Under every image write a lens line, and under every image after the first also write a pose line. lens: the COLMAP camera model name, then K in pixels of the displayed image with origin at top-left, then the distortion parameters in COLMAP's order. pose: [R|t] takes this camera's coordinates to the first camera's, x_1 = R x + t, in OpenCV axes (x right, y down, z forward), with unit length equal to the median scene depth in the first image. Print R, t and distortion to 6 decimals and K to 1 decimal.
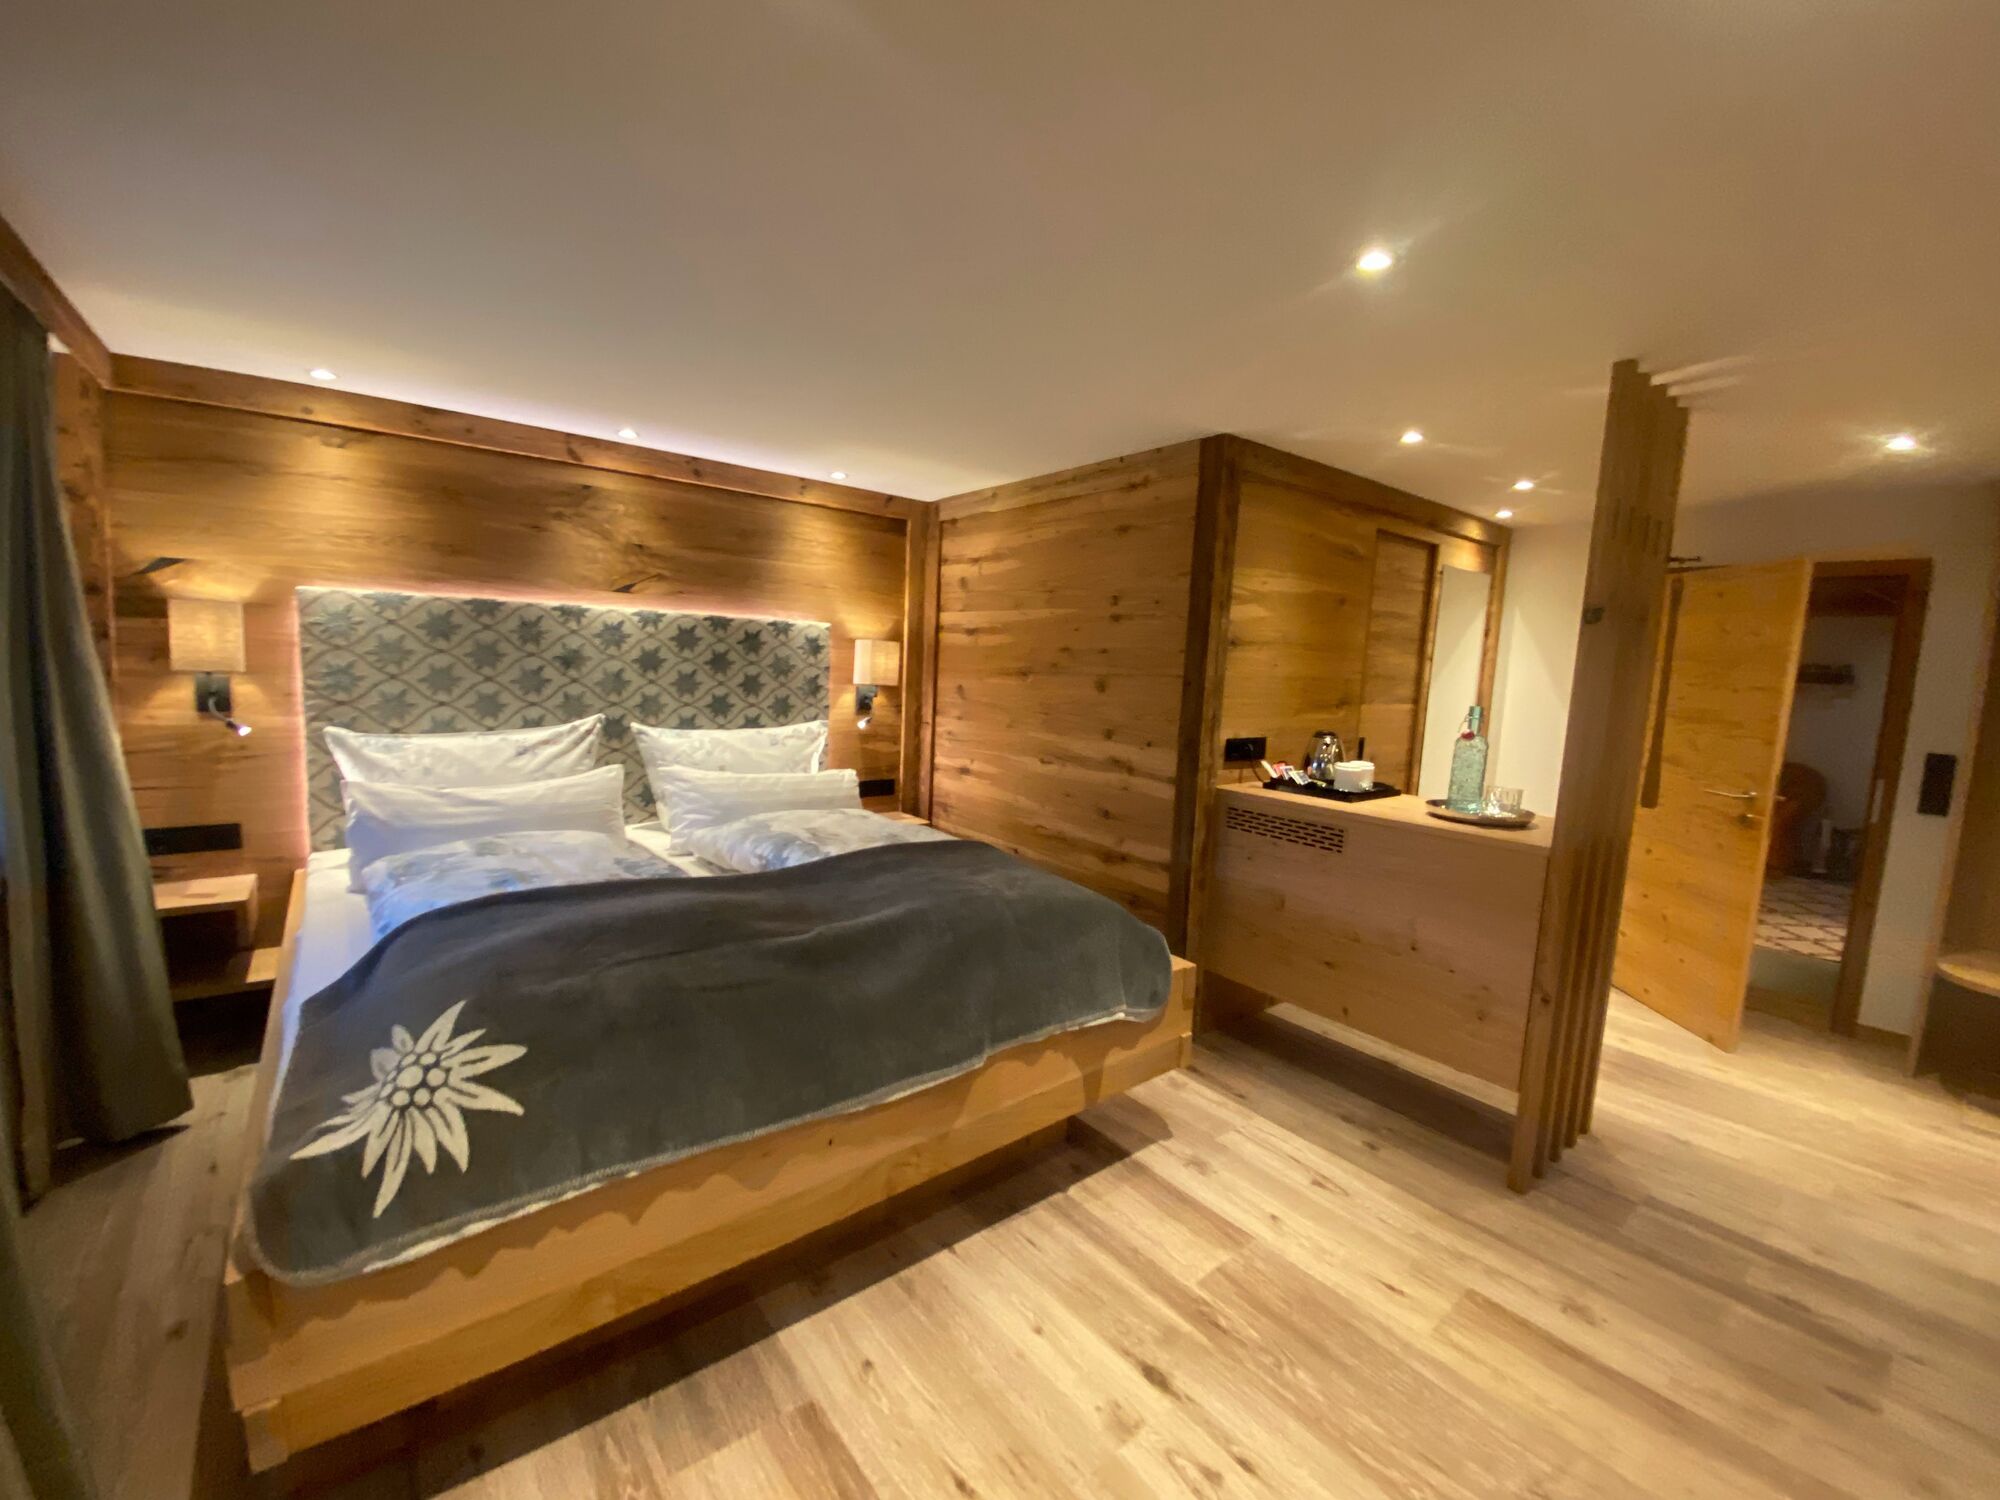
lens RADIAL K [[813.2, 0, 1004.3], [0, 813.2, 744.8], [0, 0, 1]] dist [-0.002846, -0.000695]
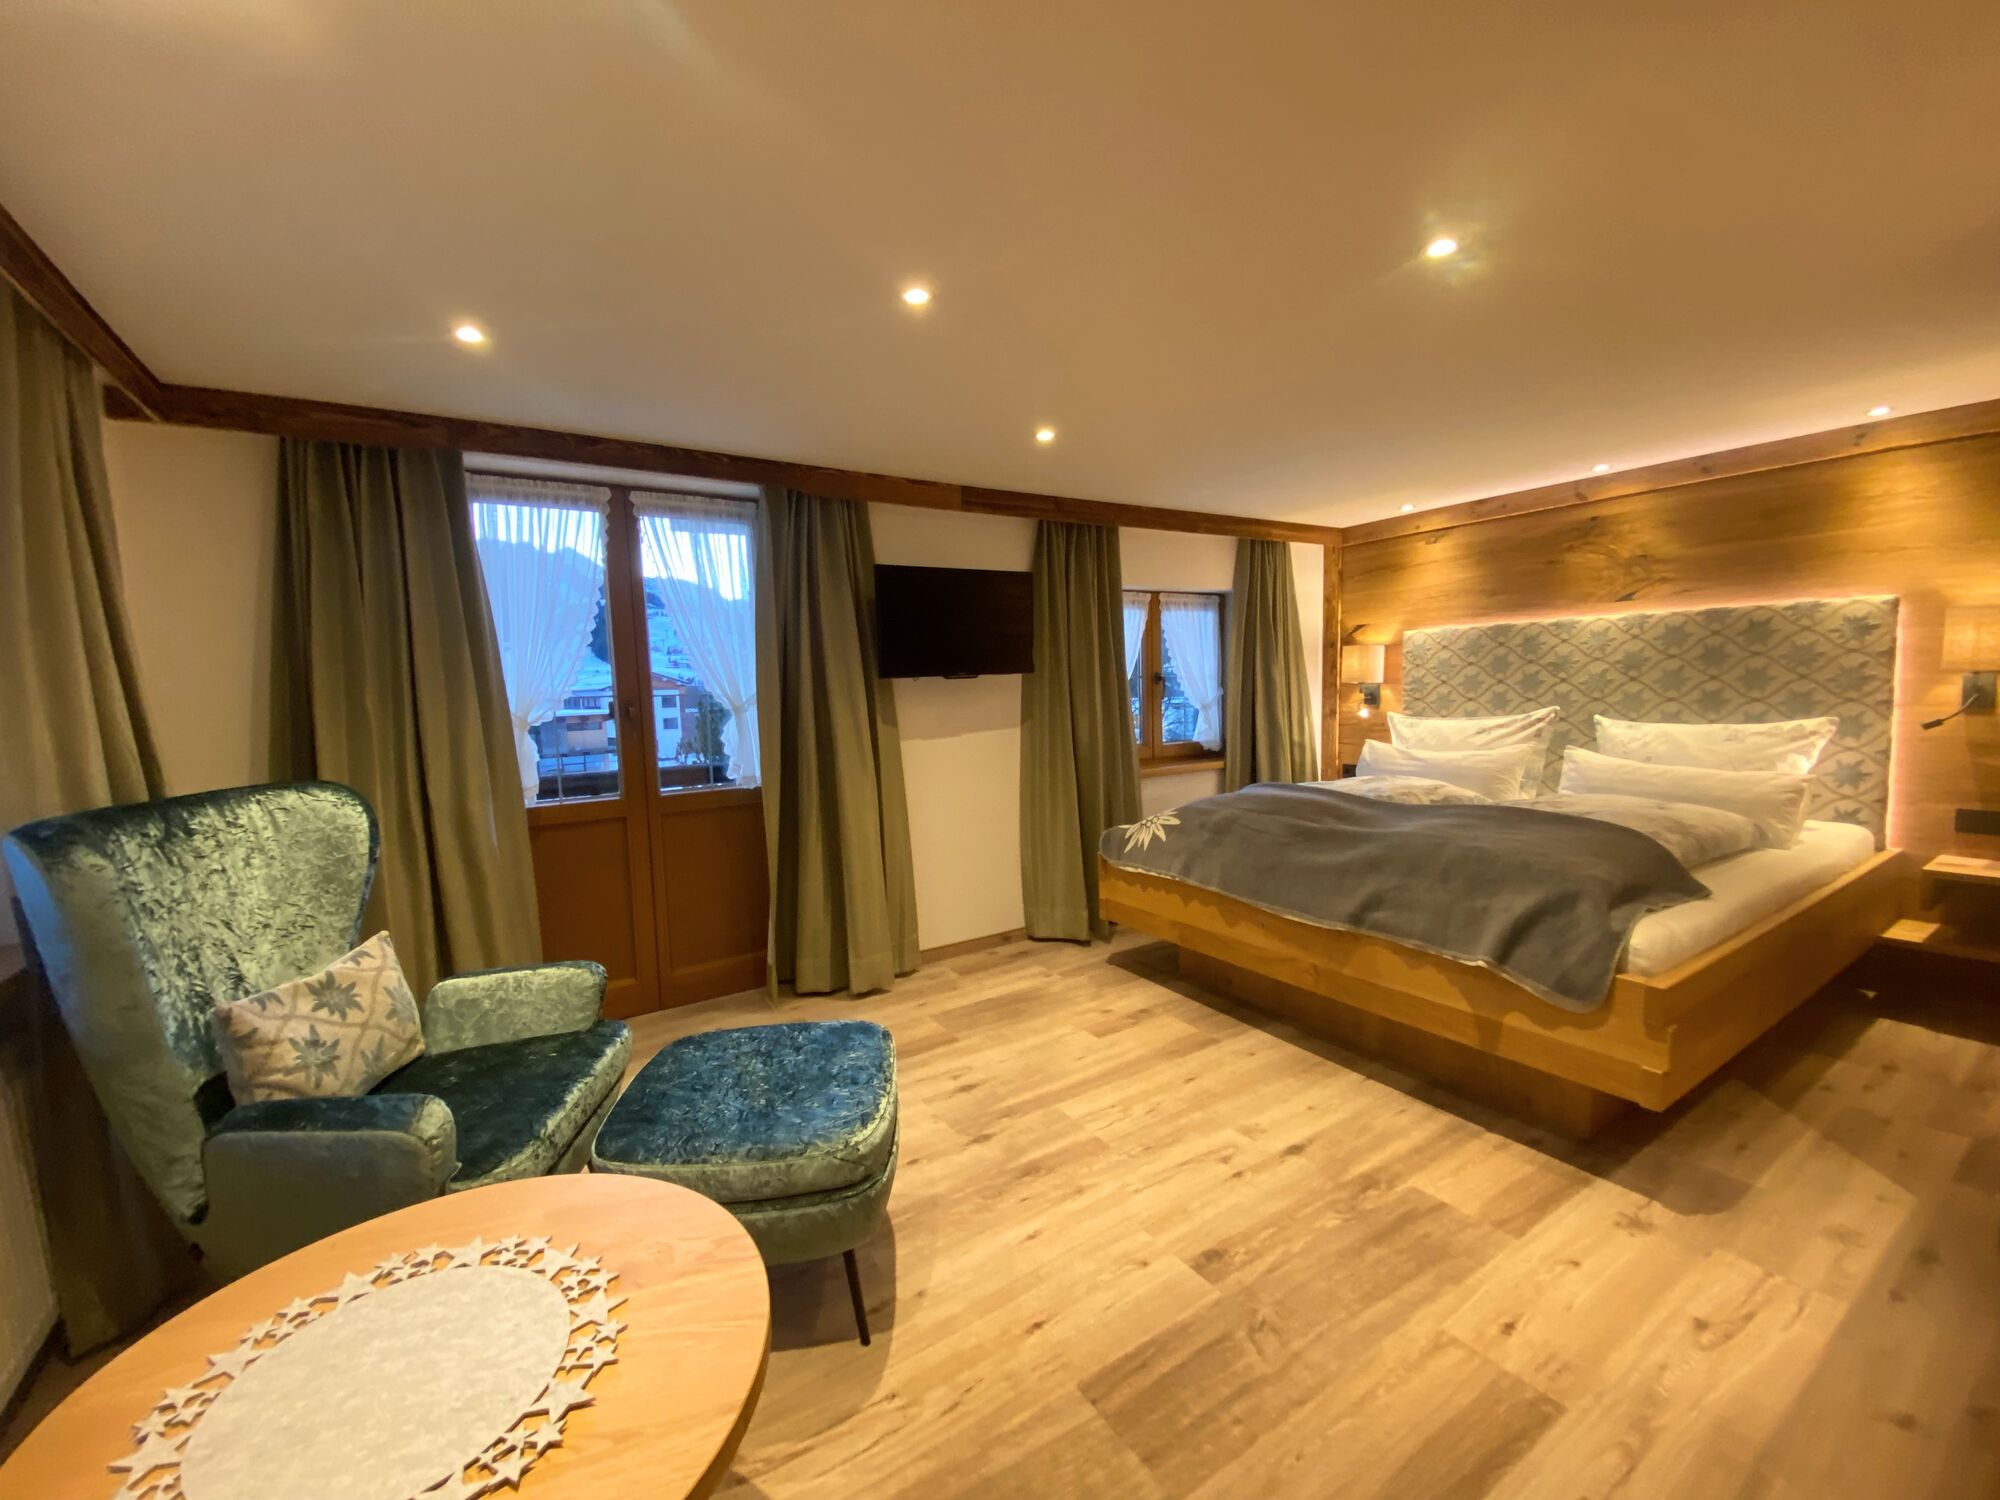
lens RADIAL K [[813.2, 0, 1003.9], [0, 813.2, 755.4], [0, 0, 1]] dist [-0.002846, -0.000695]
pose [[-0.105549, 0.044805, -0.993404, 0.868002], [-0.076433, 0.995664, 0.053027, 0.036811], [0.991472, 0.081526, -0.101667, 0.321057]]
